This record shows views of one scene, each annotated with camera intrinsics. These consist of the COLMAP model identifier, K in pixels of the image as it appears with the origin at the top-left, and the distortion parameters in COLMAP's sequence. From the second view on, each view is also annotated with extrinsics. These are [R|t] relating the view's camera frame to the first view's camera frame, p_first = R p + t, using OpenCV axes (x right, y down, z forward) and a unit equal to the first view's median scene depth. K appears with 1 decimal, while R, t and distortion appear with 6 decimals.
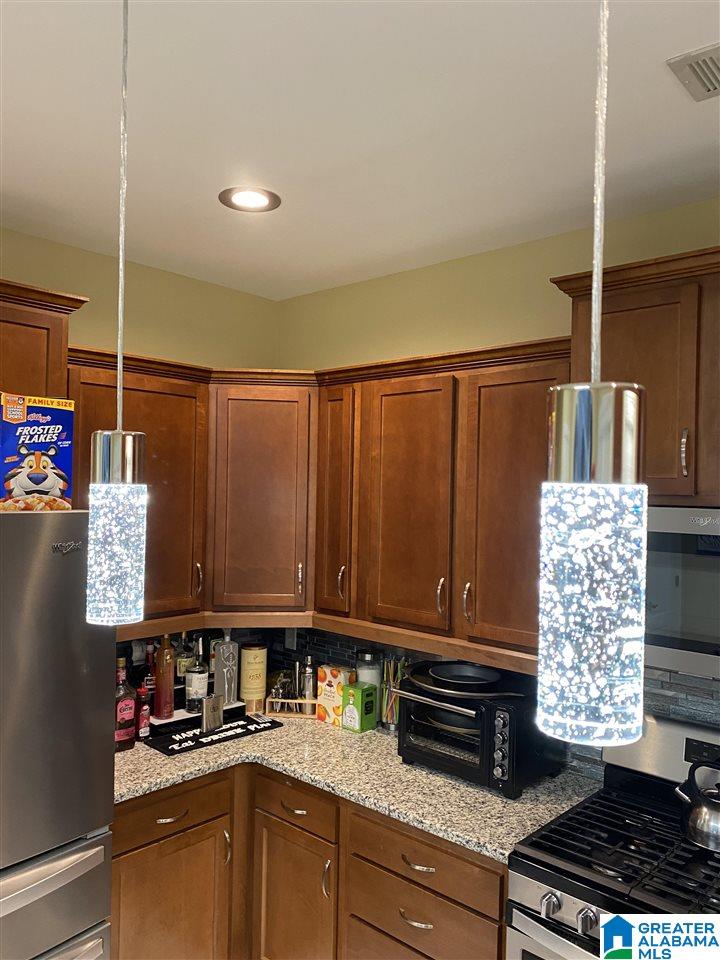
lens RADIAL K [[724.6, 0, 357.7], [0, 724.6, 484.9], [0, 0, 1]] dist [0.026567, -0.012655]
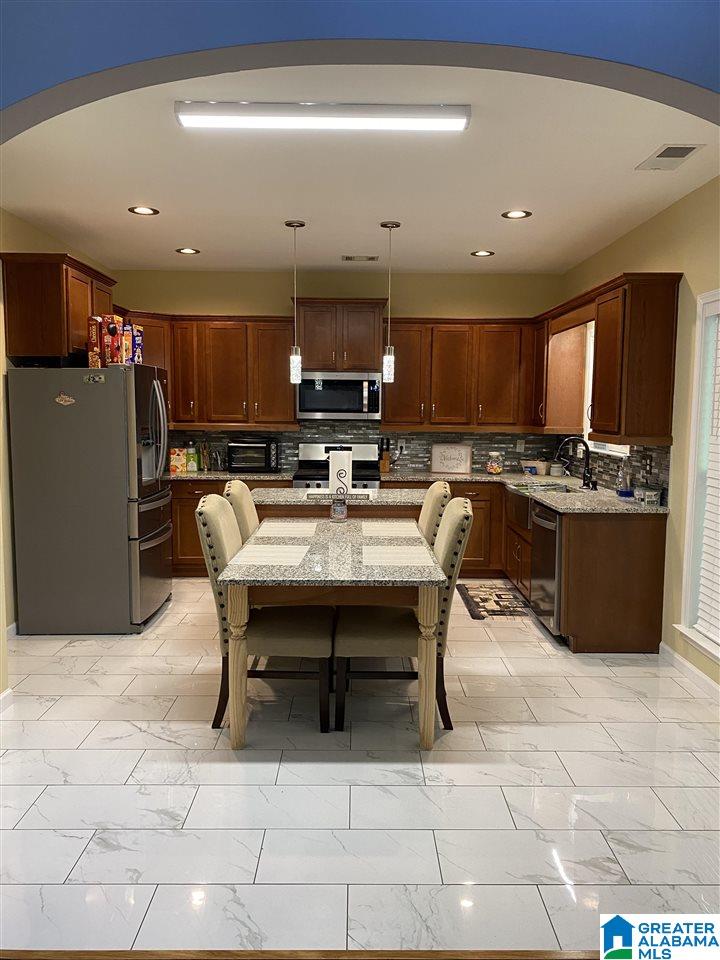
lens RADIAL K [[724.6, 0, 357.7], [0, 724.6, 484.9], [0, 0, 1]] dist [0.026567, -0.012655]
pose [[0.734500, -0.083146, 0.673496, -1.362092], [0.000228, 0.992496, 0.122278, 0.105470], [-0.678609, -0.089660, 0.729007, -1.222757]]
